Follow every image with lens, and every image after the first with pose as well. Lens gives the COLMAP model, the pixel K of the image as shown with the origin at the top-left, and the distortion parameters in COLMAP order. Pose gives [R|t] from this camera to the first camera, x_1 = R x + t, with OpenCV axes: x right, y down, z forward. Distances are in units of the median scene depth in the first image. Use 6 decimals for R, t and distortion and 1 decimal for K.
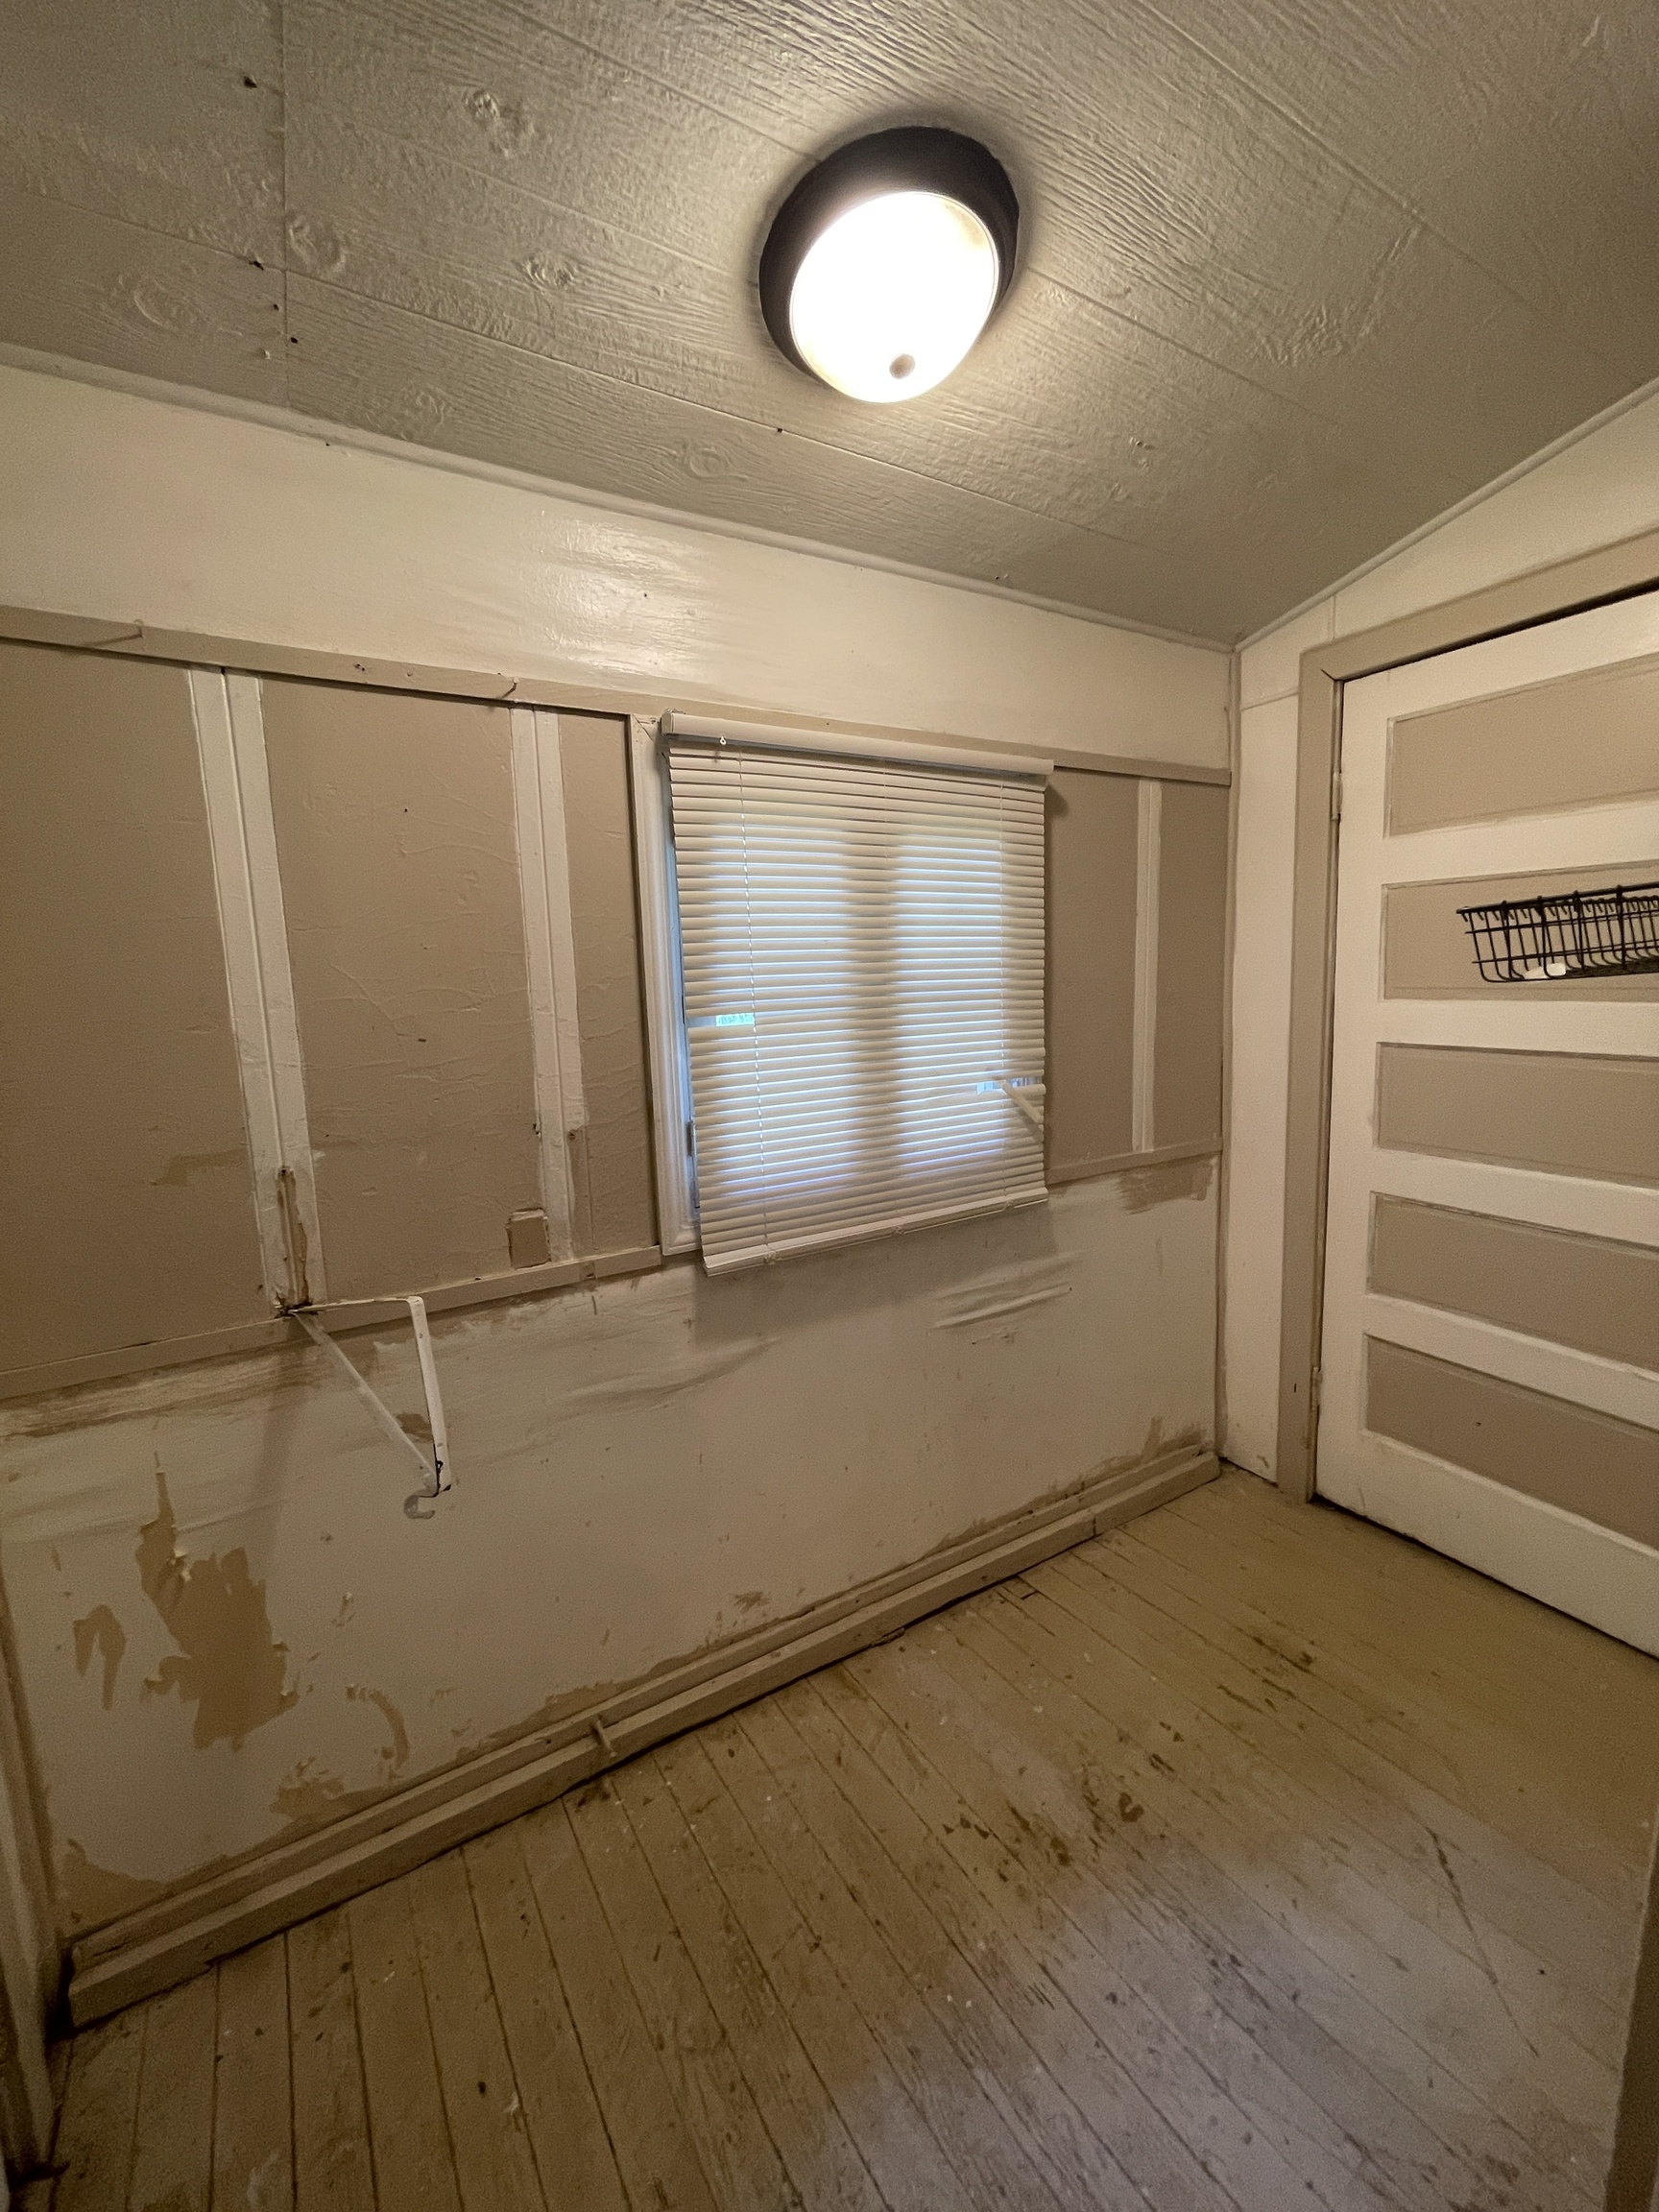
lens RADIAL K [[902.8, 0, 813.5], [0, 902.8, 1094.0], [0, 0, 1]] dist [-0.015124, -0.000972]
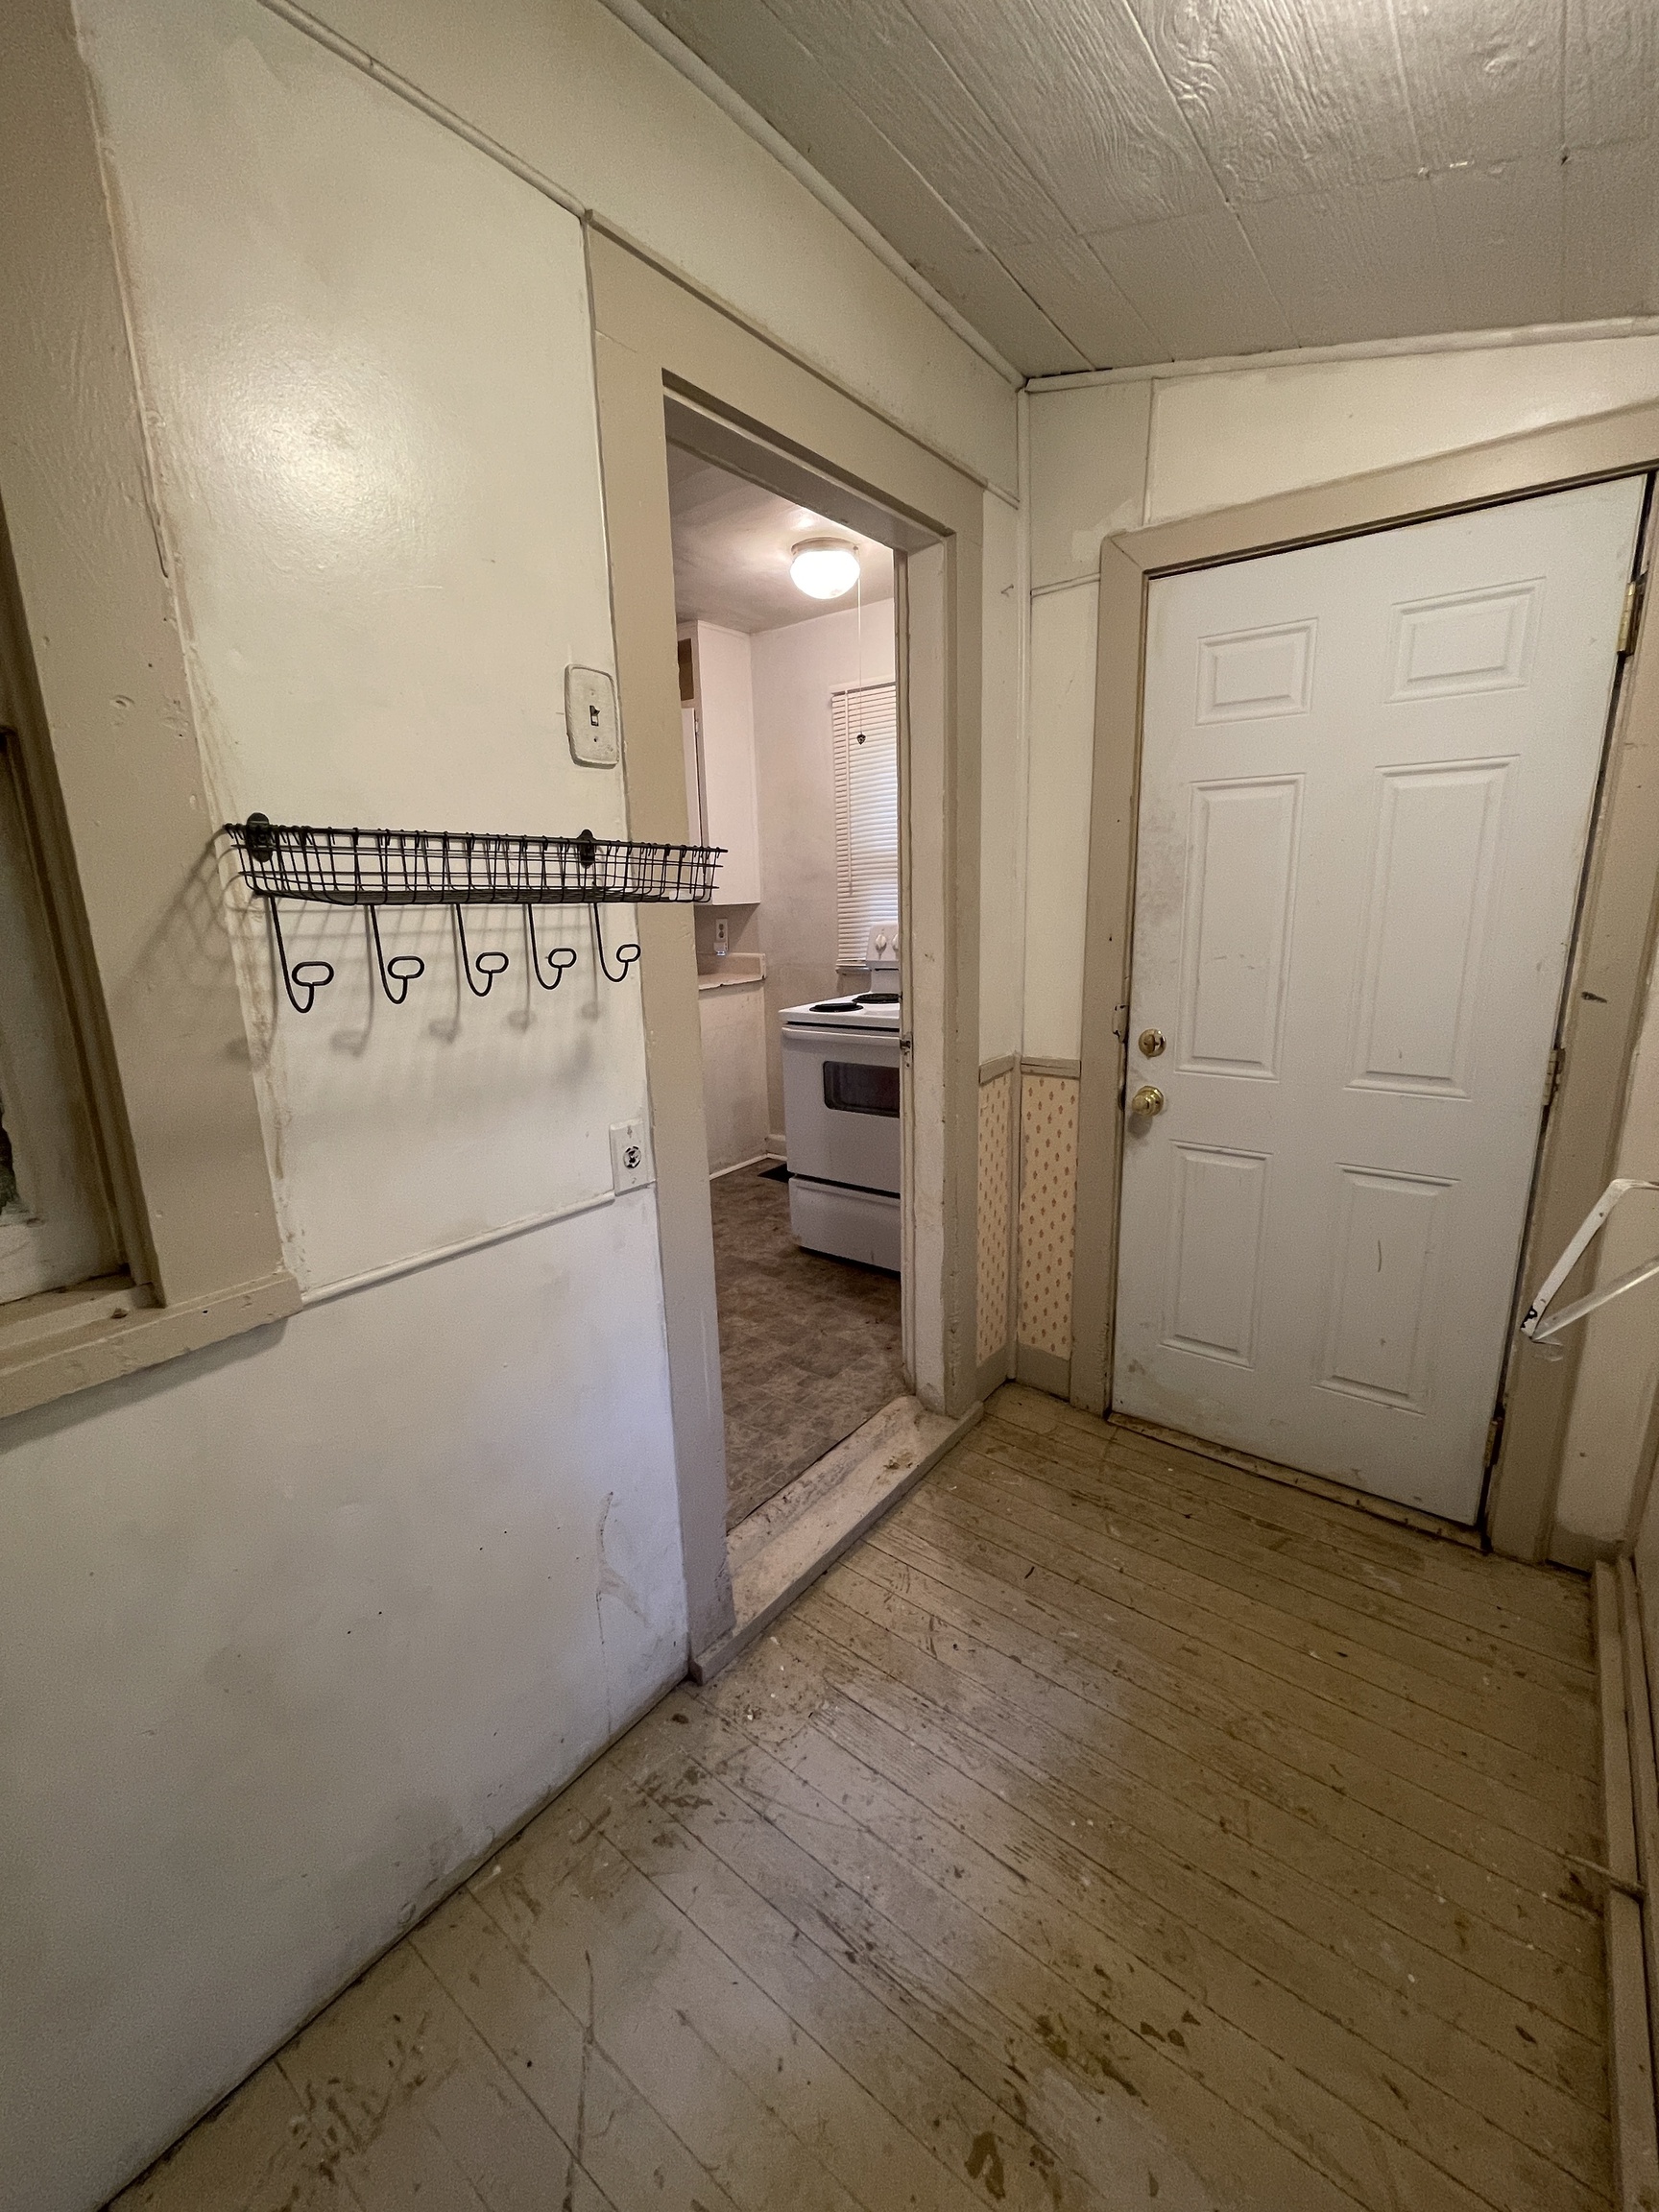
lens RADIAL K [[902.8, 0, 829.6], [0, 902.8, 1102.1], [0, 0, 1]] dist [-0.015124, -0.000972]
pose [[-0.930946, 0.149235, -0.333270, 0.675672], [0.009723, 0.922482, 0.385919, -0.235236], [0.365027, 0.356029, -0.860231, 1.482228]]
